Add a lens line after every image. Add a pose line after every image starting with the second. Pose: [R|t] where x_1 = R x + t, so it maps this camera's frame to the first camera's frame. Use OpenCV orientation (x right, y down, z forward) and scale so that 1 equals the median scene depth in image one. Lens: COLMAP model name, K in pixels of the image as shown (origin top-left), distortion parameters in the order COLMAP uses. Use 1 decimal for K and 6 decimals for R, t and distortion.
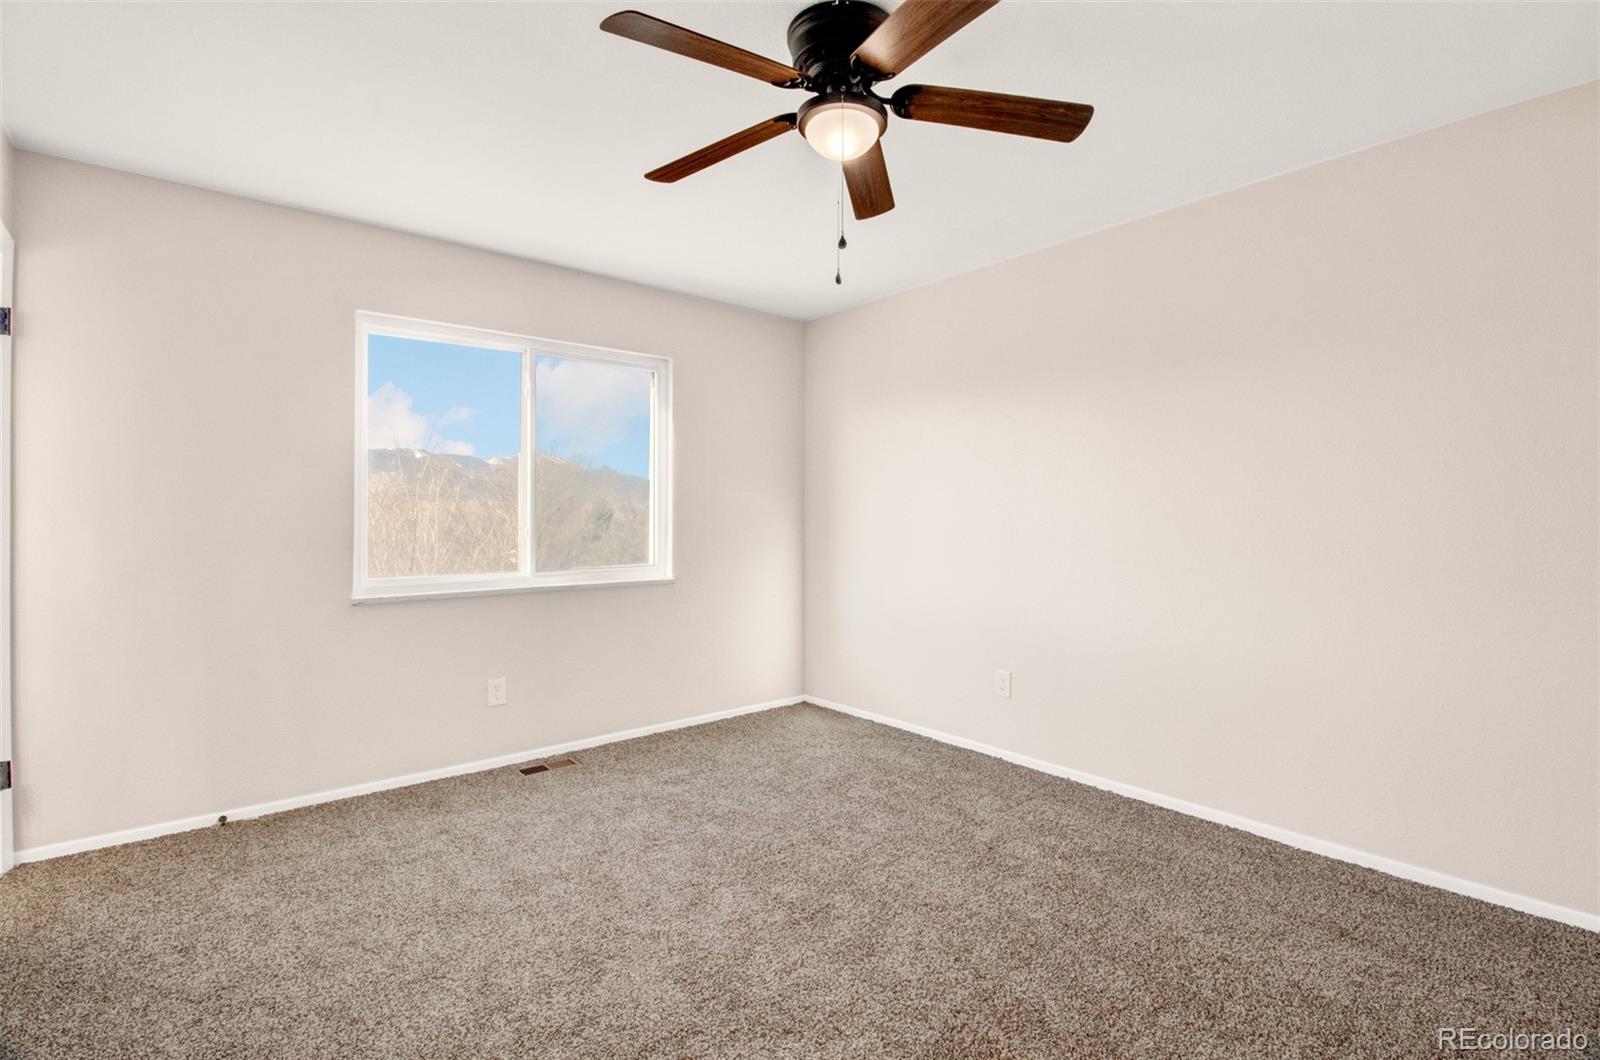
lens RADIAL K [[750.4, 0, 806.9], [0, 750.4, 523.2], [0, 0, 1]] dist [0.011859, -0.014135]
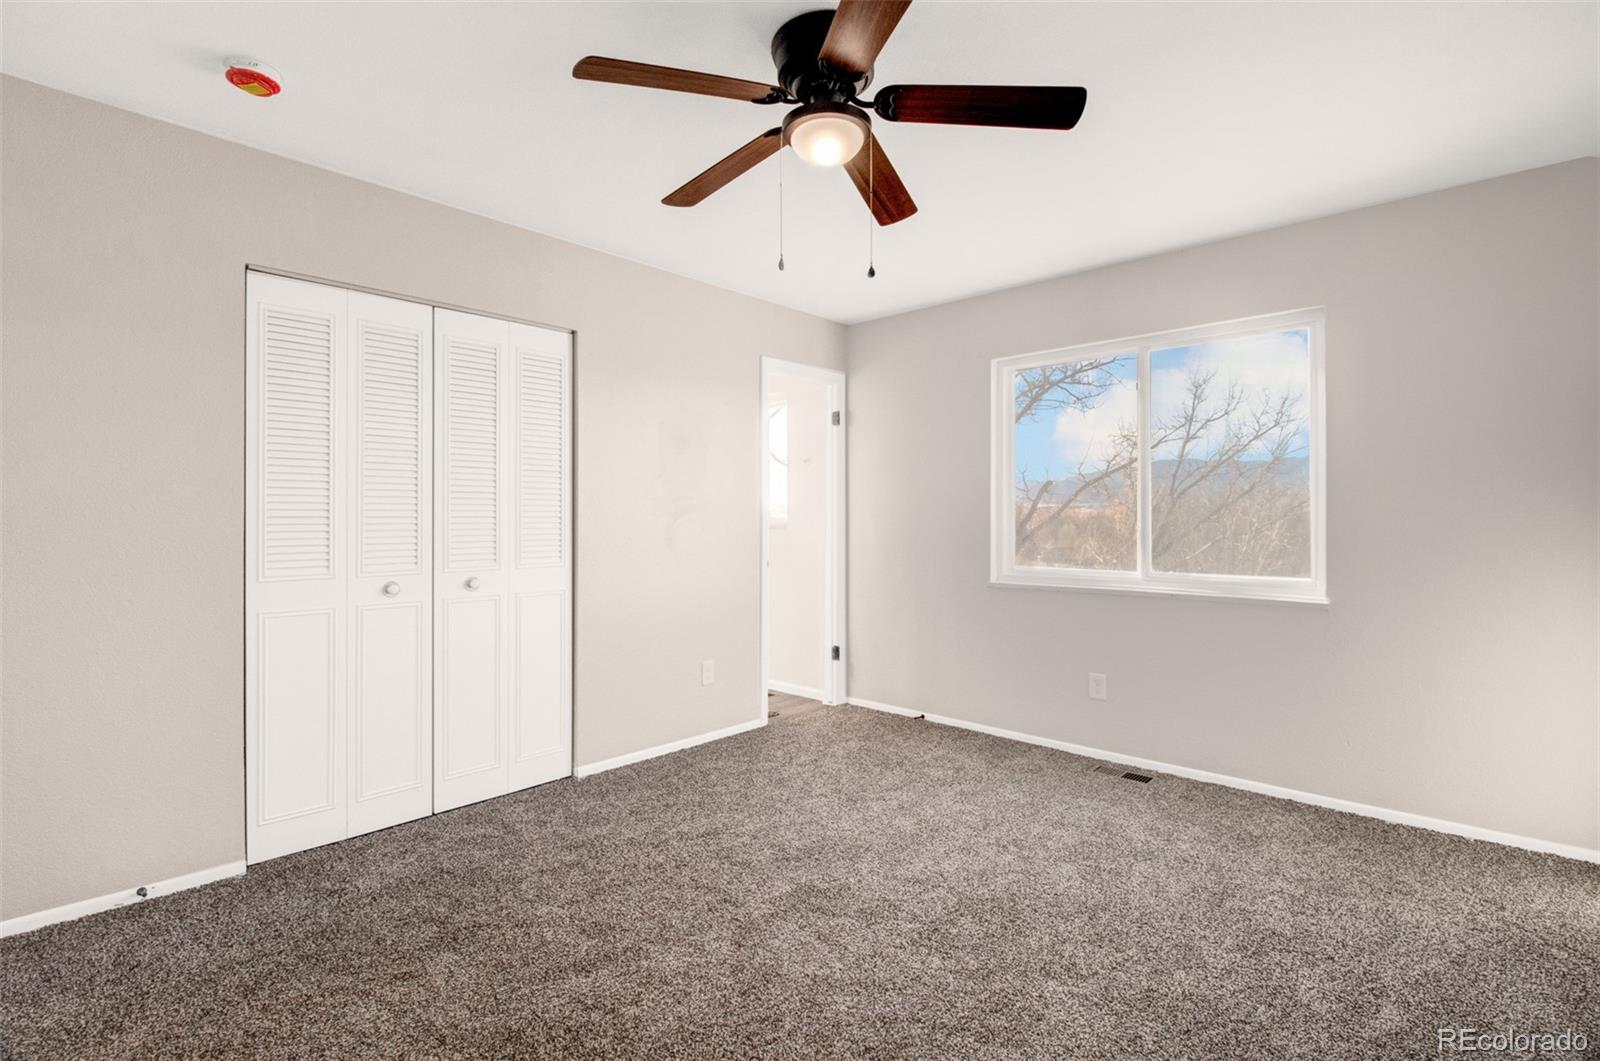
lens RADIAL K [[750.4, 0, 806.9], [0, 750.4, 523.7], [0, 0, 1]] dist [0.011859, -0.014135]
pose [[0.101757, 0.005741, -0.994793, 0.677314], [-0.002623, 0.999981, 0.005502, -0.012656], [0.994806, 0.002049, 0.101770, 0.545407]]
